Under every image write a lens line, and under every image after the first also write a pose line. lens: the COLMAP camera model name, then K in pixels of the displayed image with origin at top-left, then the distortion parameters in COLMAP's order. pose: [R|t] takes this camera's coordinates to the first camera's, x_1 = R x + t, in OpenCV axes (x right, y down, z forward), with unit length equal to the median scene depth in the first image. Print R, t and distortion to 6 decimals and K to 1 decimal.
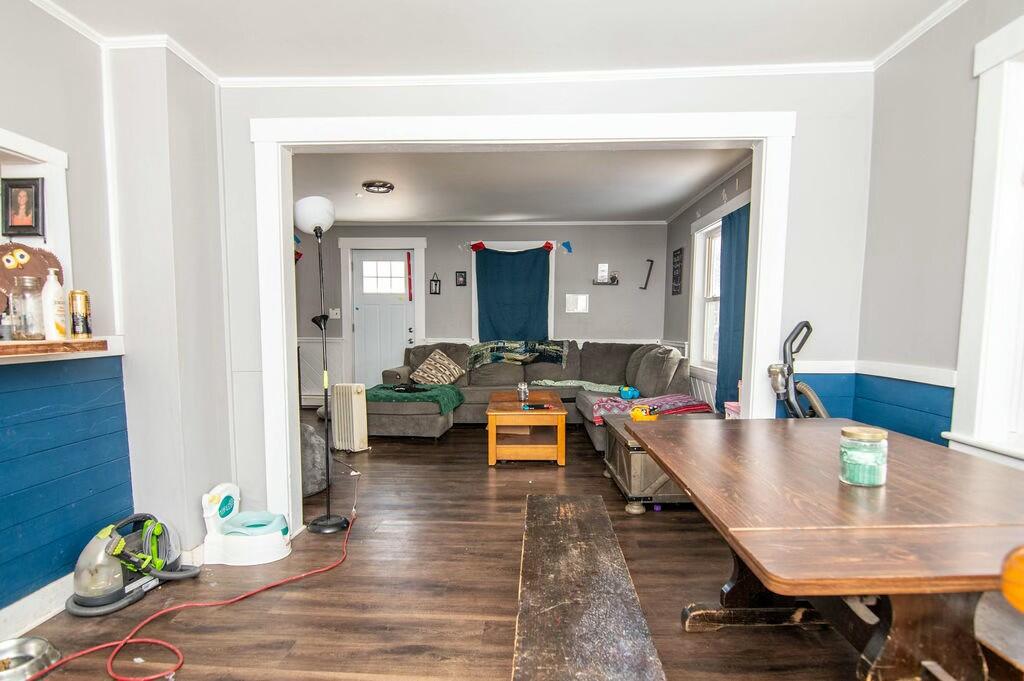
lens RADIAL K [[517.4, 0, 525.3], [0, 517.4, 340.9], [0, 0, 1]] dist [-0.000843, -0.000514]
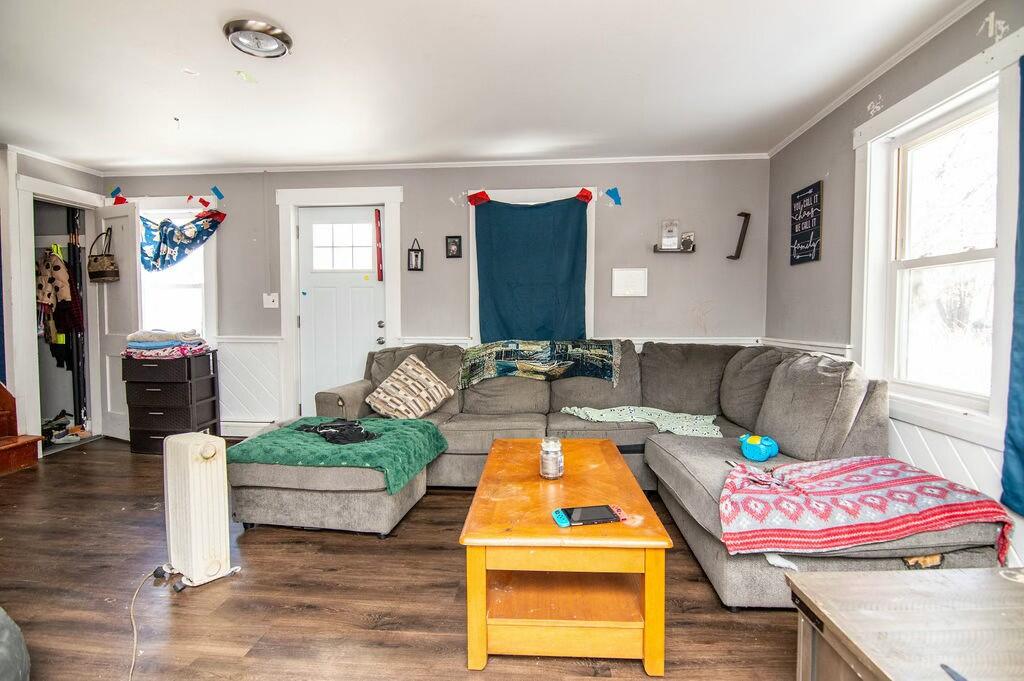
lens RADIAL K [[517.4, 0, 525.3], [0, 517.4, 340.9], [0, 0, 1]] dist [-0.000843, -0.000514]
pose [[0.999192, -0.003653, -0.040036, -0.006324], [0.004270, 0.999873, 0.015326, -0.009823], [0.039975, -0.015484, 0.999081, 0.374506]]
